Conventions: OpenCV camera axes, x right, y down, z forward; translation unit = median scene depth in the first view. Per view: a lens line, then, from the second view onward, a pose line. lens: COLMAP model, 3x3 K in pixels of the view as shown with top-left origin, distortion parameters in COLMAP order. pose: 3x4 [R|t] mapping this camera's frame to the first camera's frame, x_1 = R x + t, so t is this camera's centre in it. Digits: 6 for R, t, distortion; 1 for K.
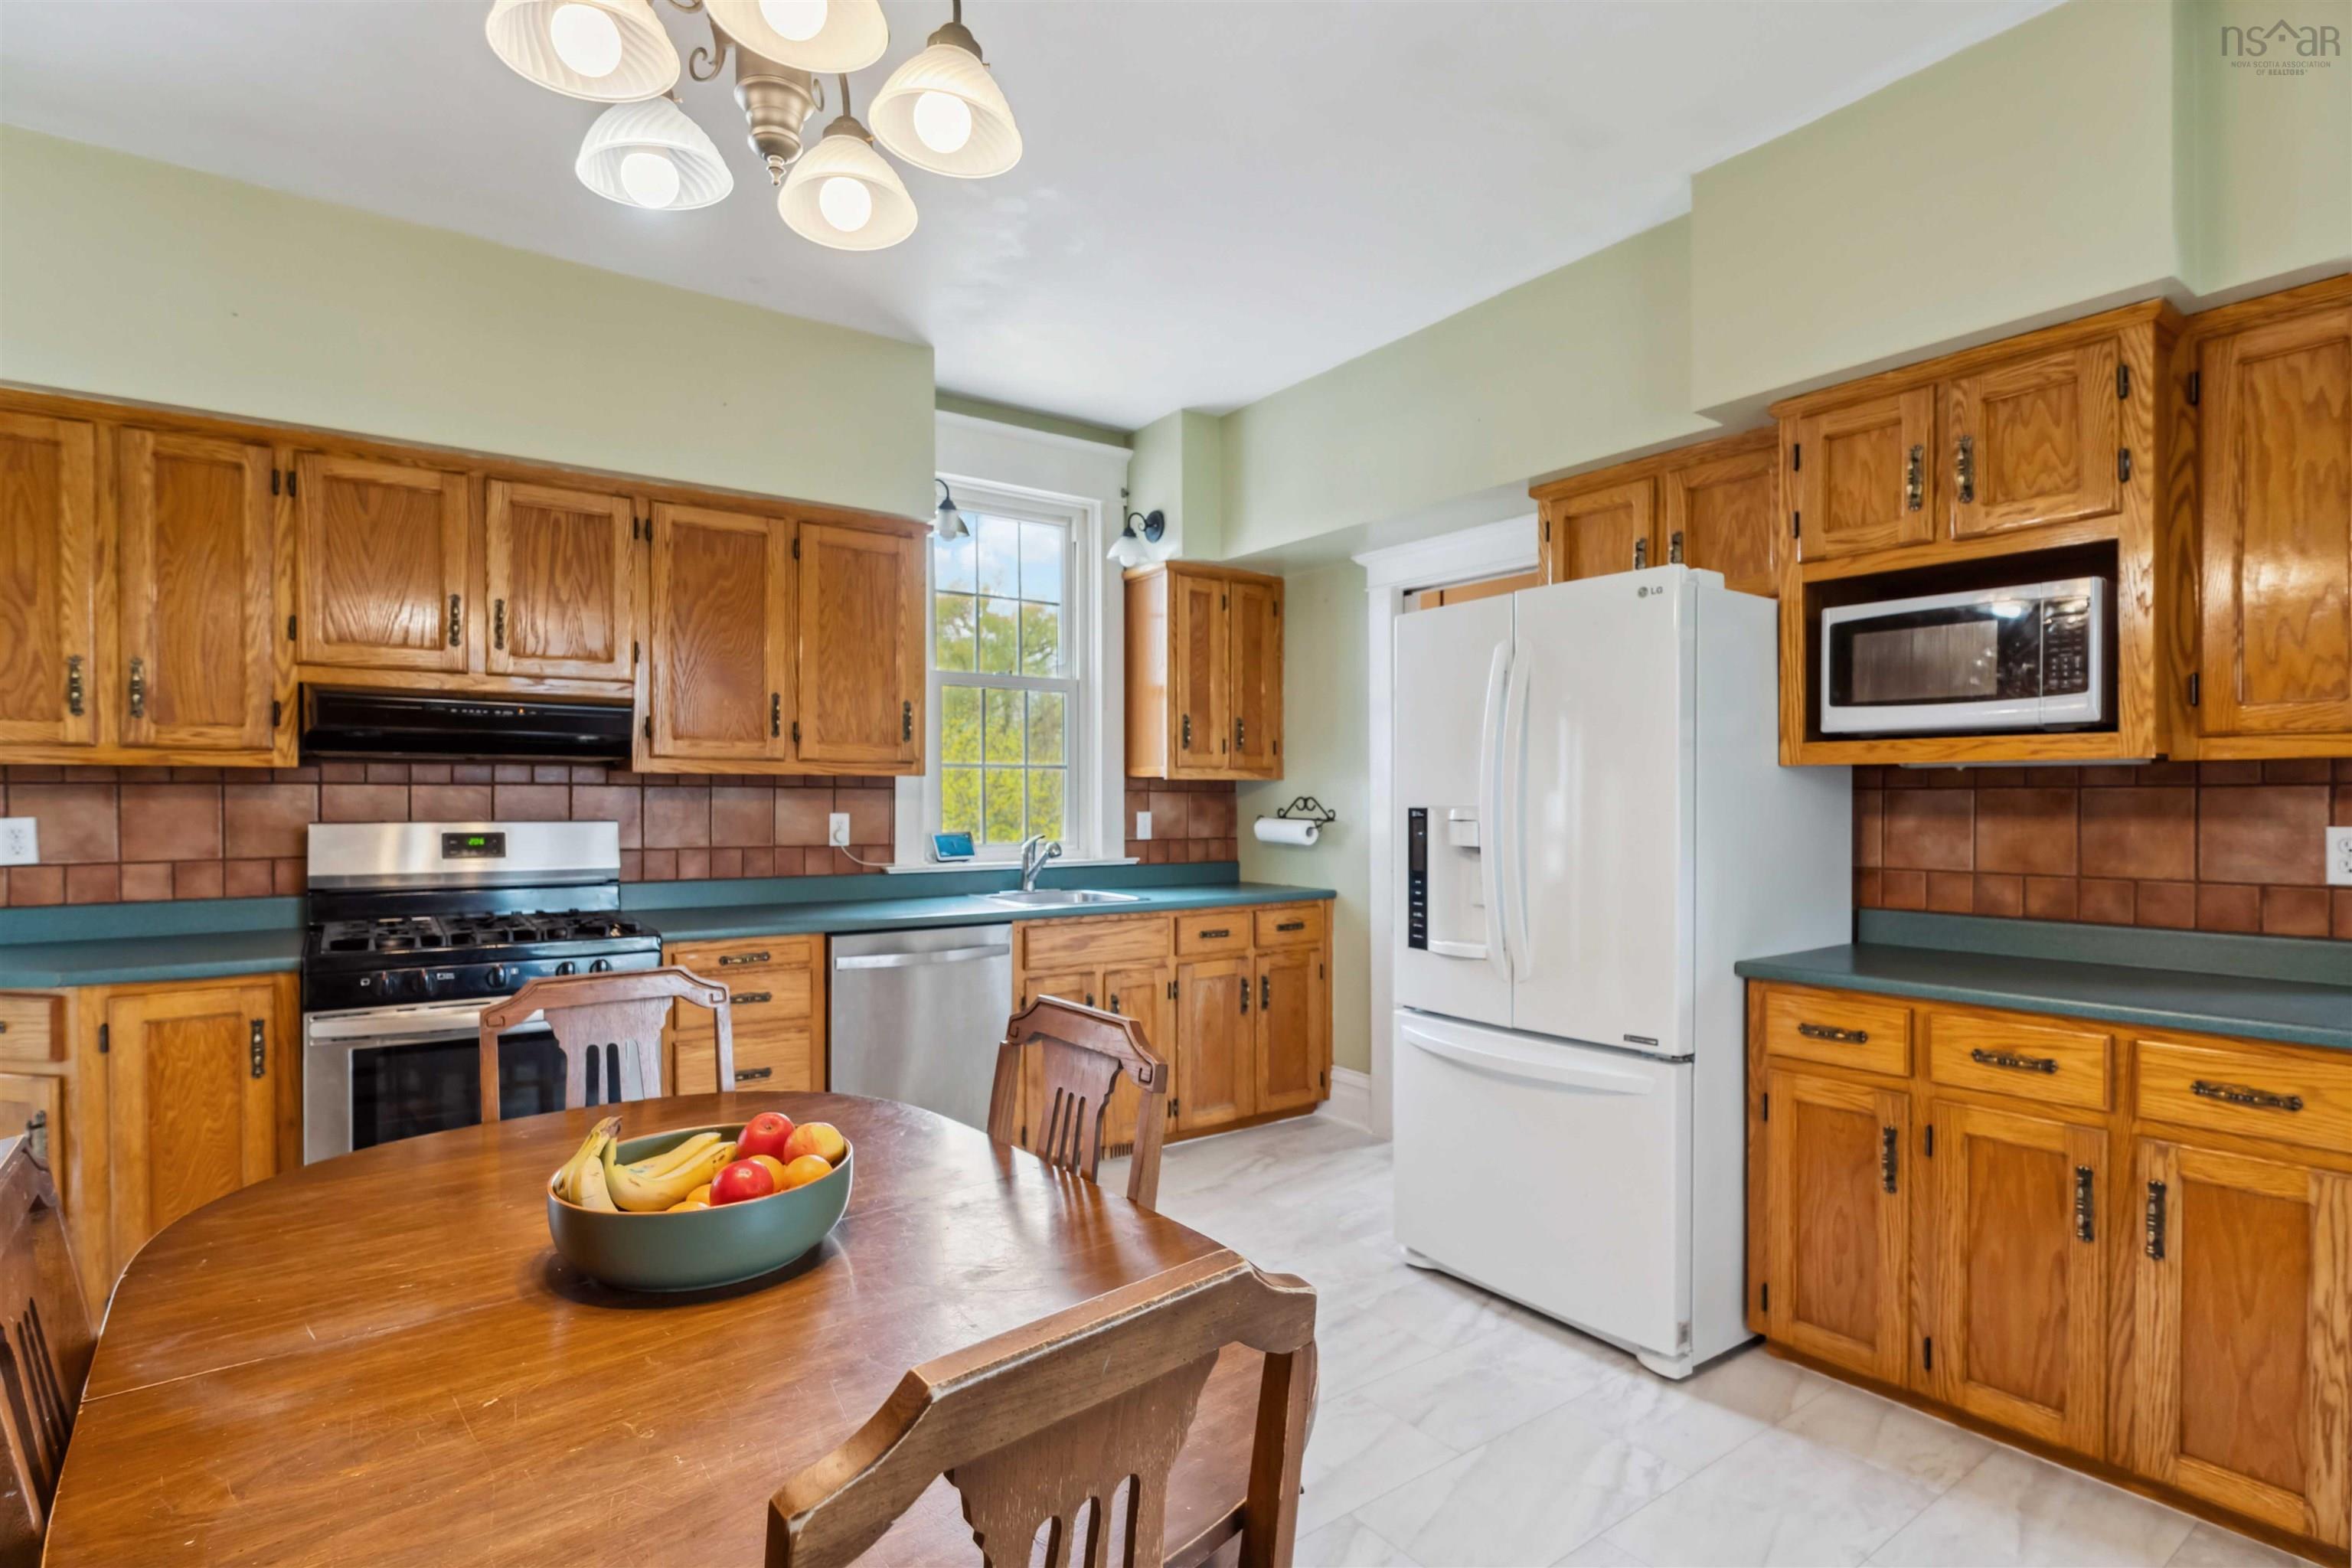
lens RADIAL K [[1152.7, 0, 1172.4], [0, 1152.7, 808.3], [0, 0, 1]] dist [0.001930, 0.000209]
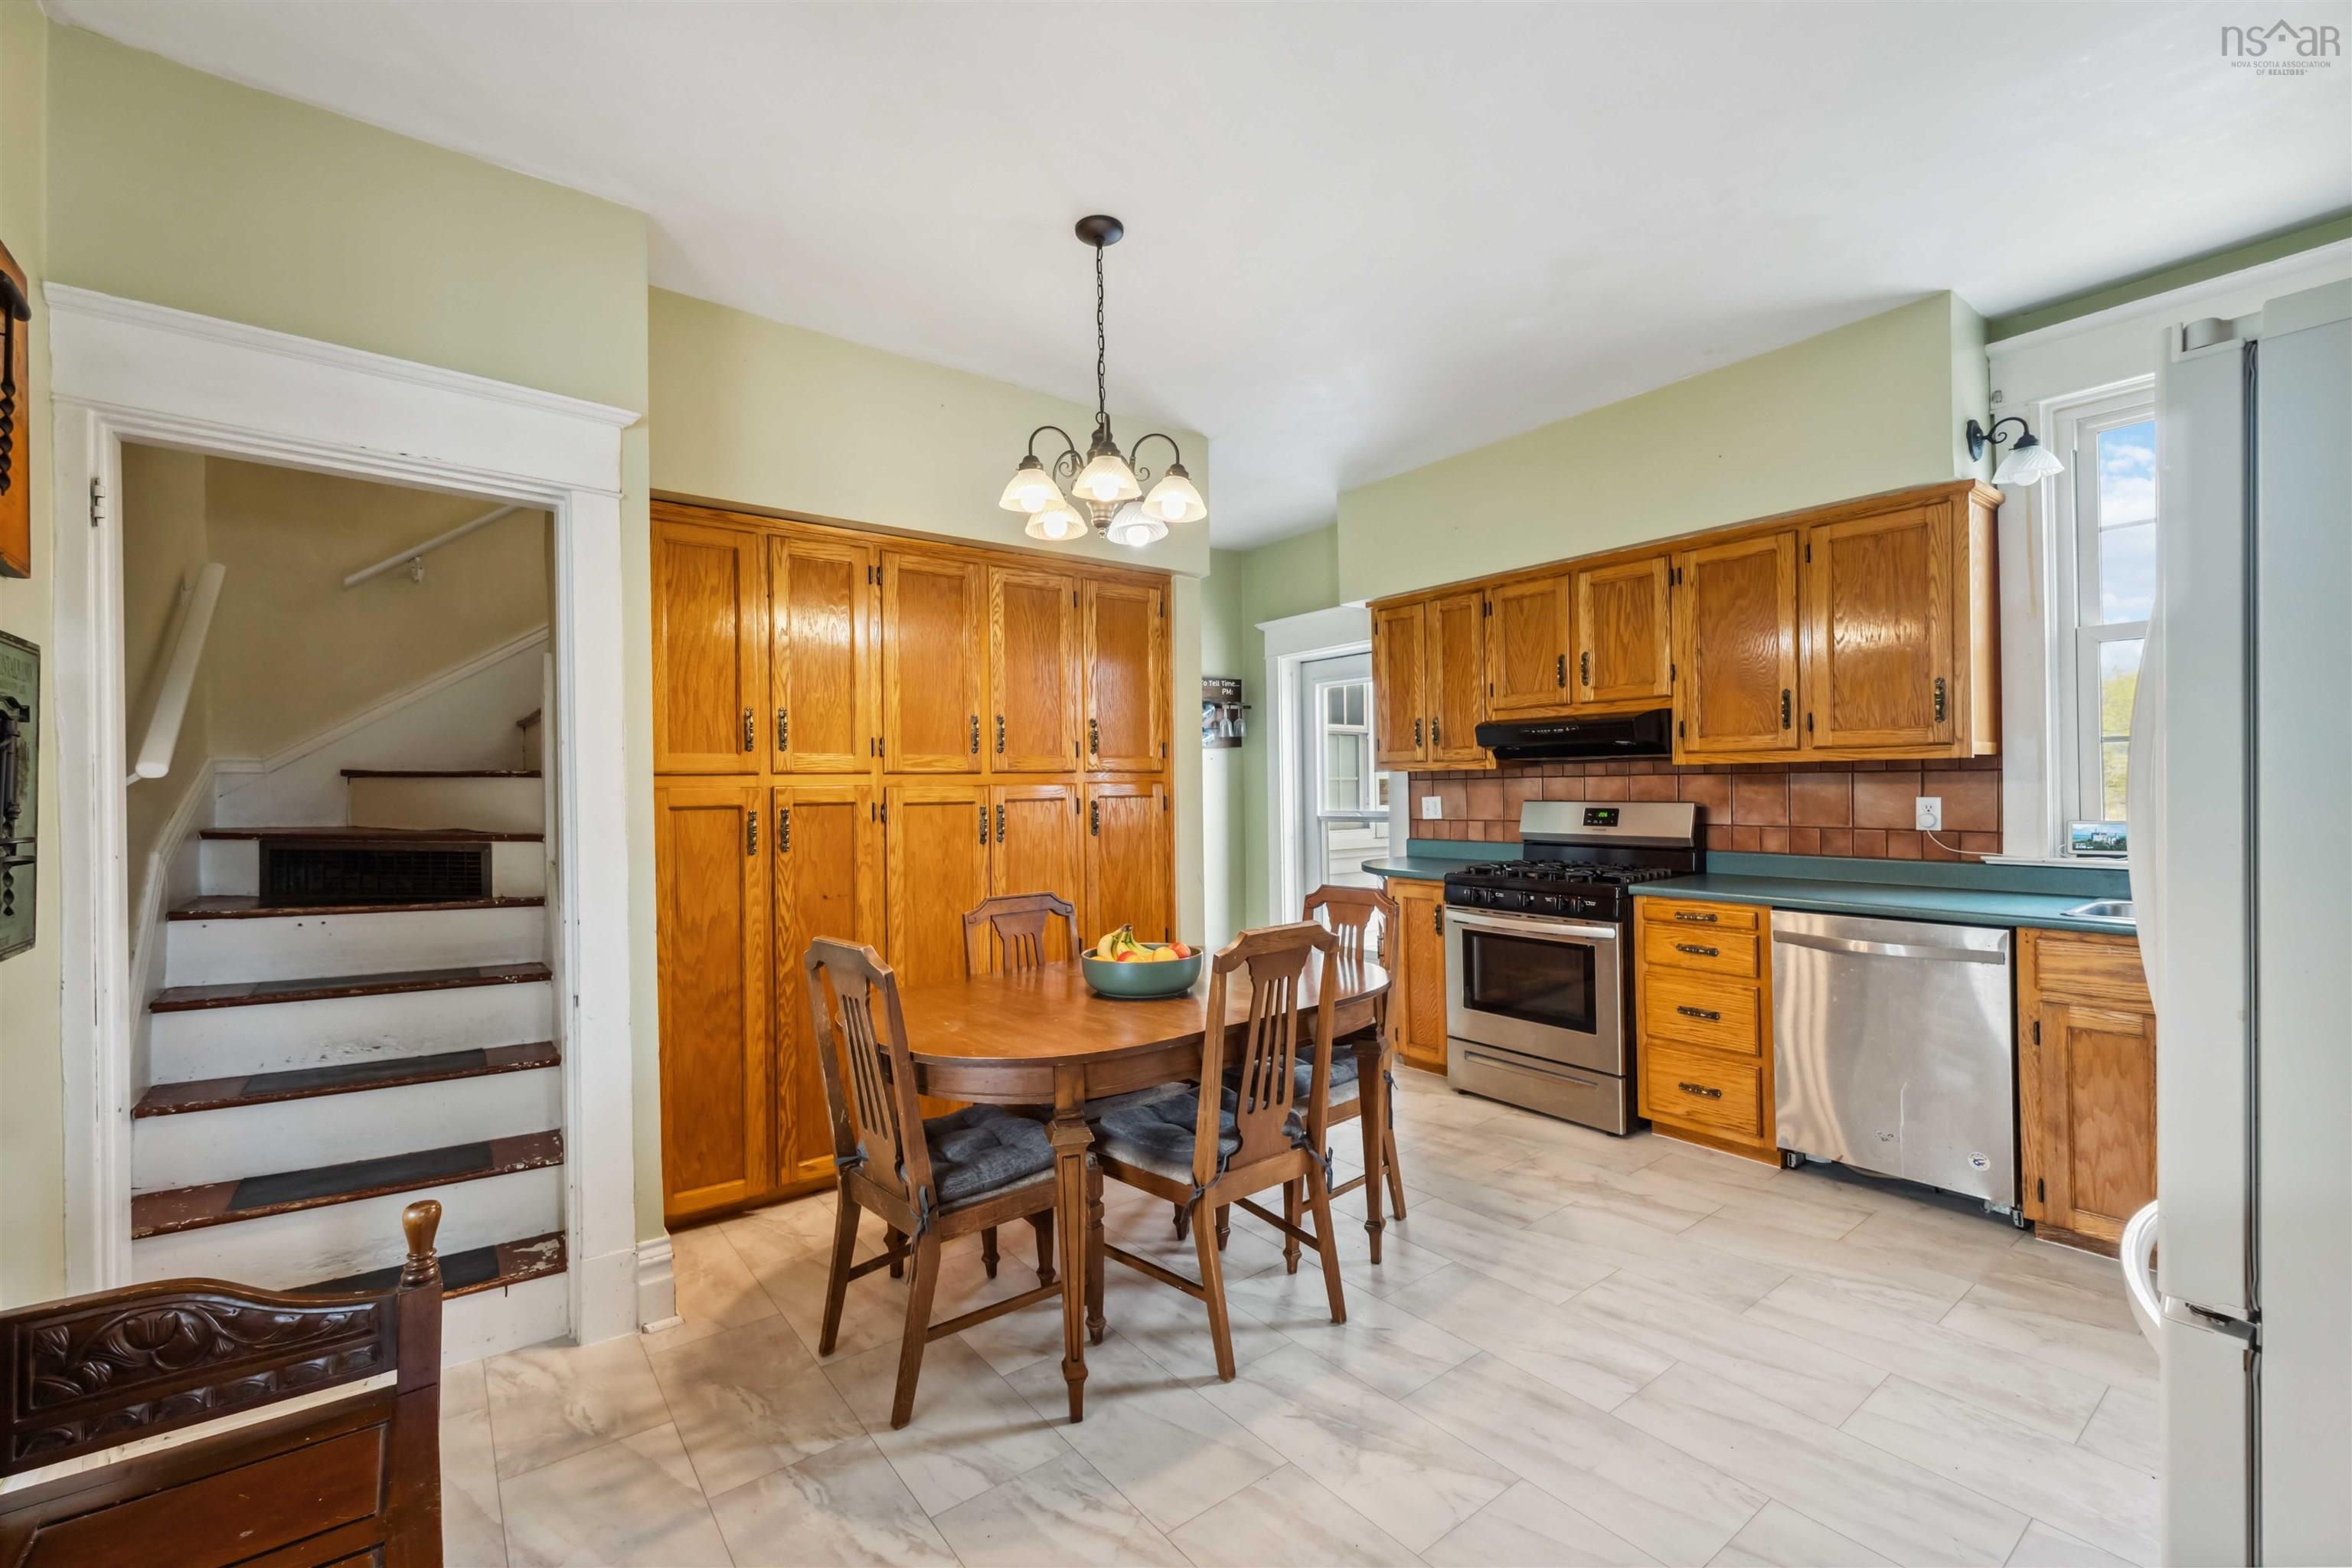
lens RADIAL K [[990.0, 0, 1176.0], [0, 990.0, 784.0], [0, 0, 1]] dist [0.002284, 0.000096]
pose [[0.032334, -0.004474, -0.999467, 0.514055], [0.004755, 0.999979, -0.004323, -0.006111], [0.999466, -0.004612, 0.032355, 0.329083]]
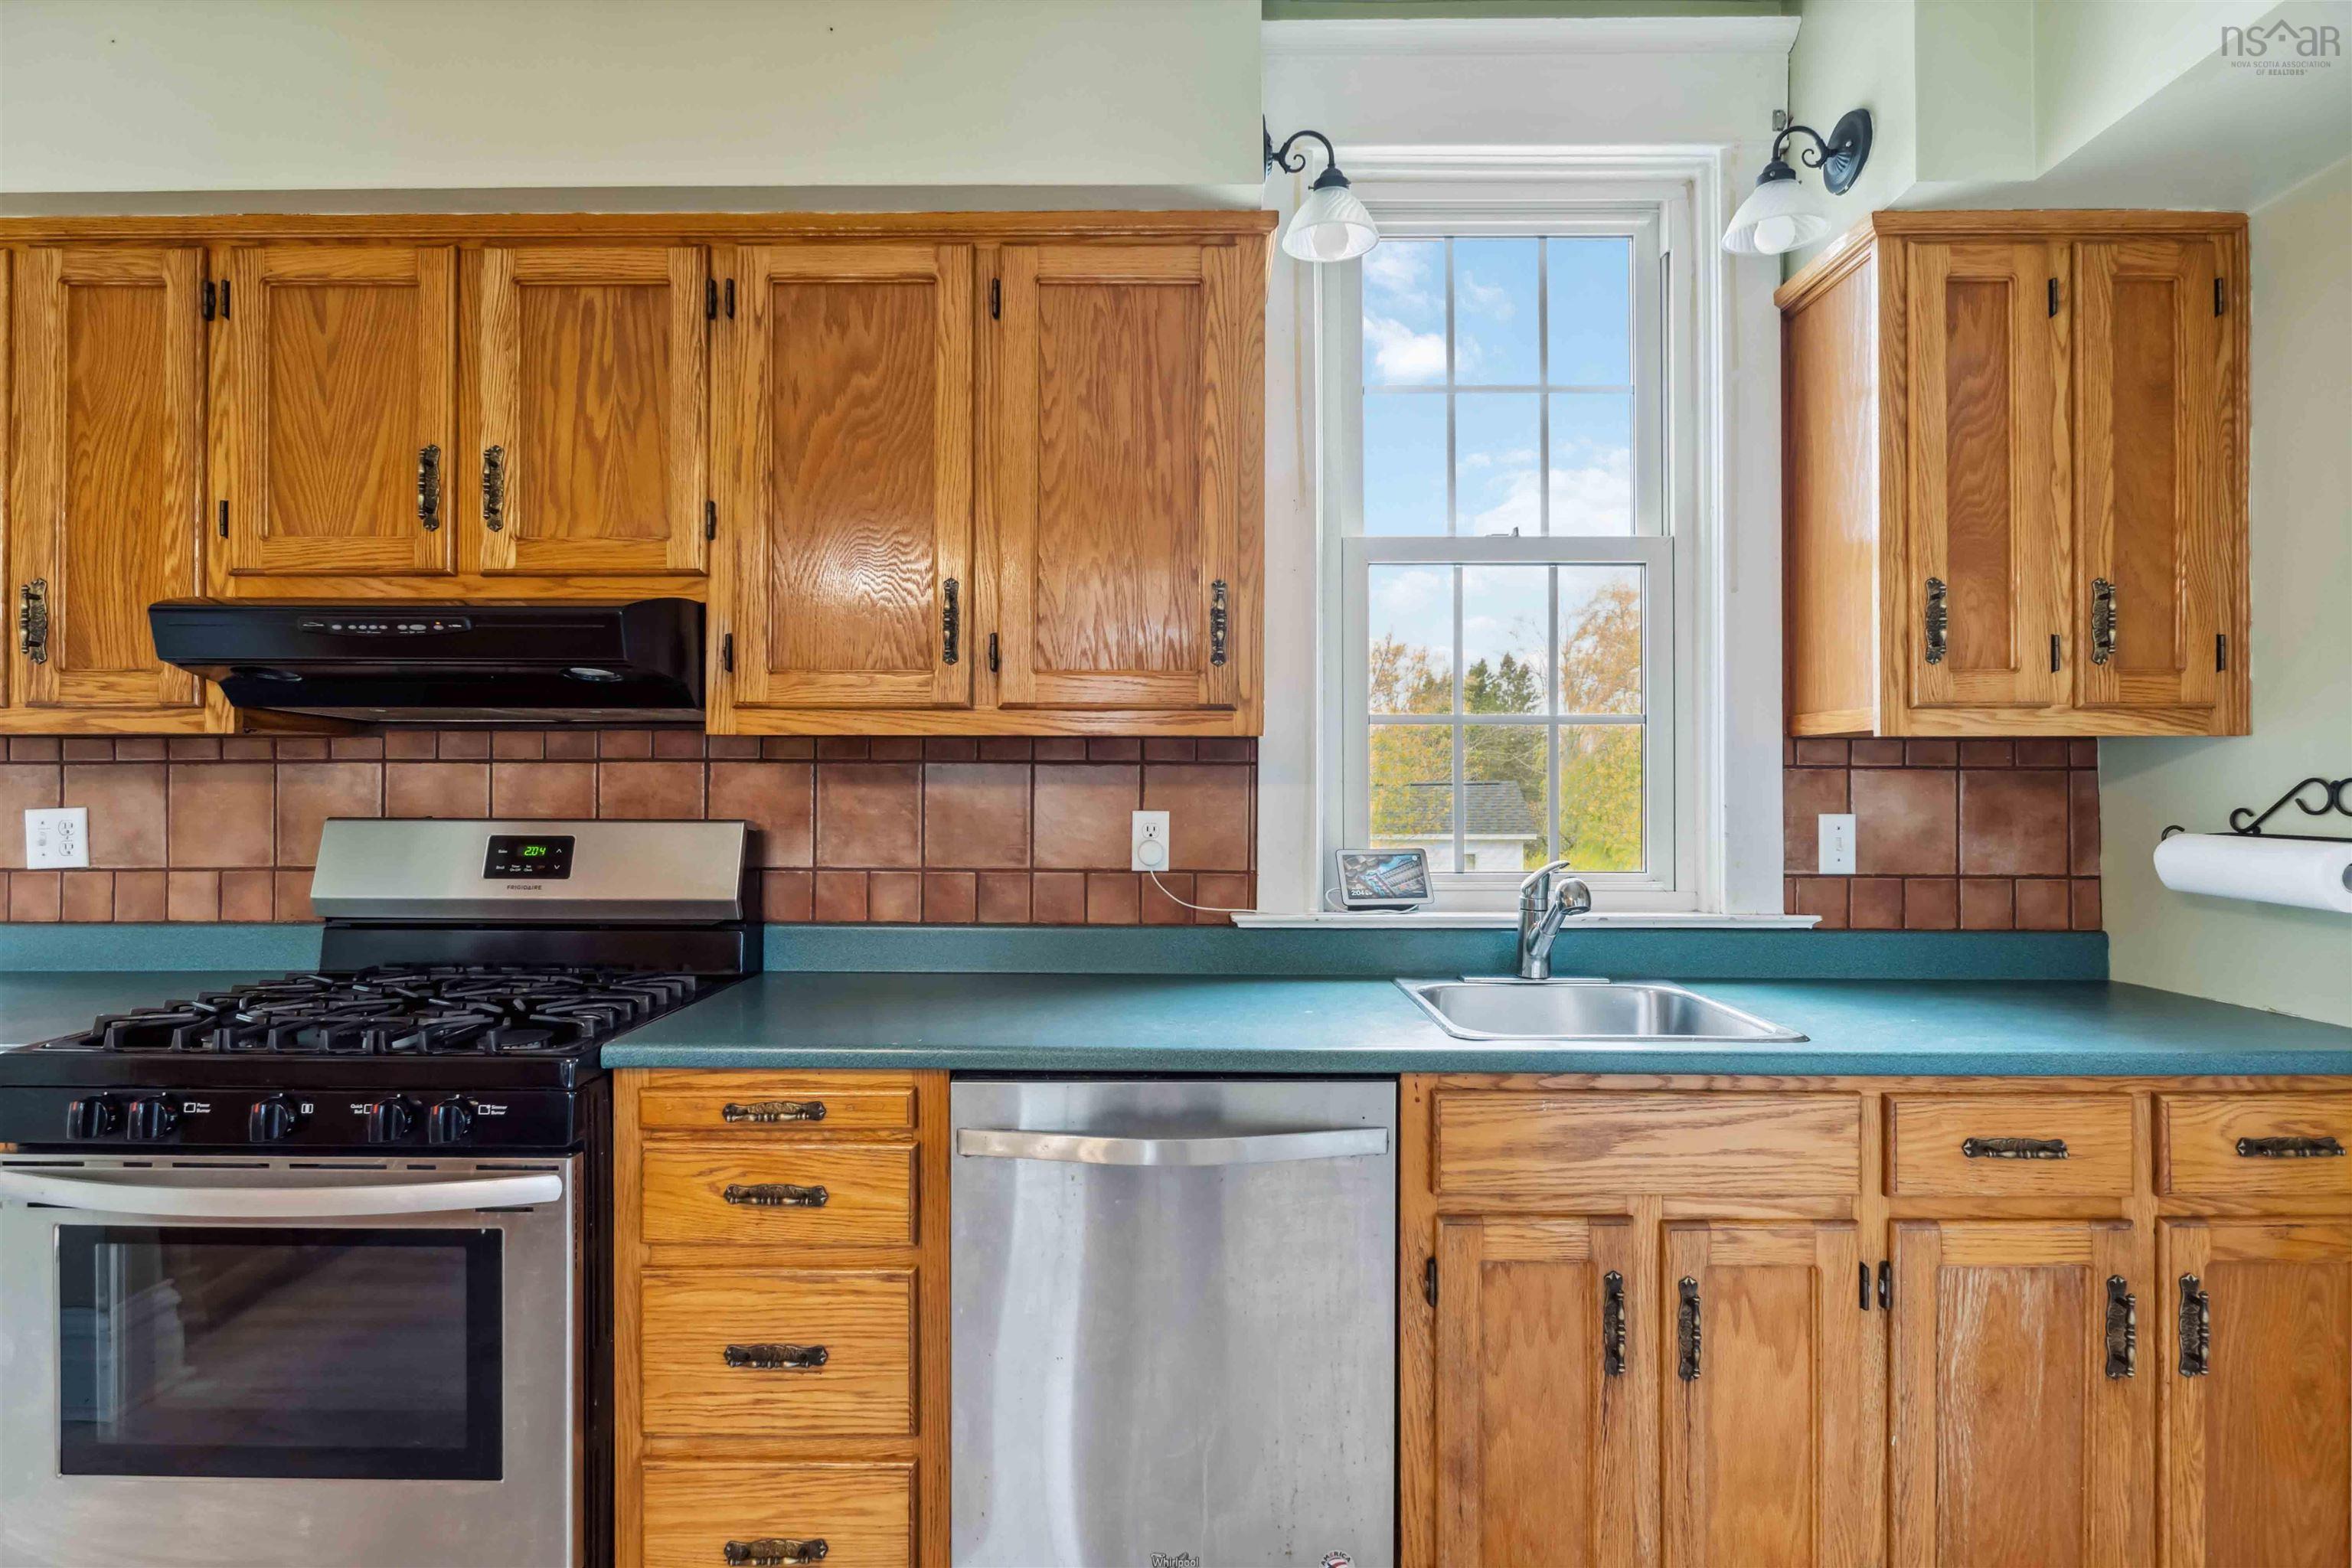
lens RADIAL K [[1167.9, 0, 1176.0], [0, 1167.9, 784.0], [0, 0, 1]] dist [-0.001330, -0.000689]
pose [[0.808304, -0.003224, -0.588757, 0.040936], [-0.005591, 0.999898, -0.013152, -0.001060], [0.588739, 0.013922, 0.808203, 0.551681]]
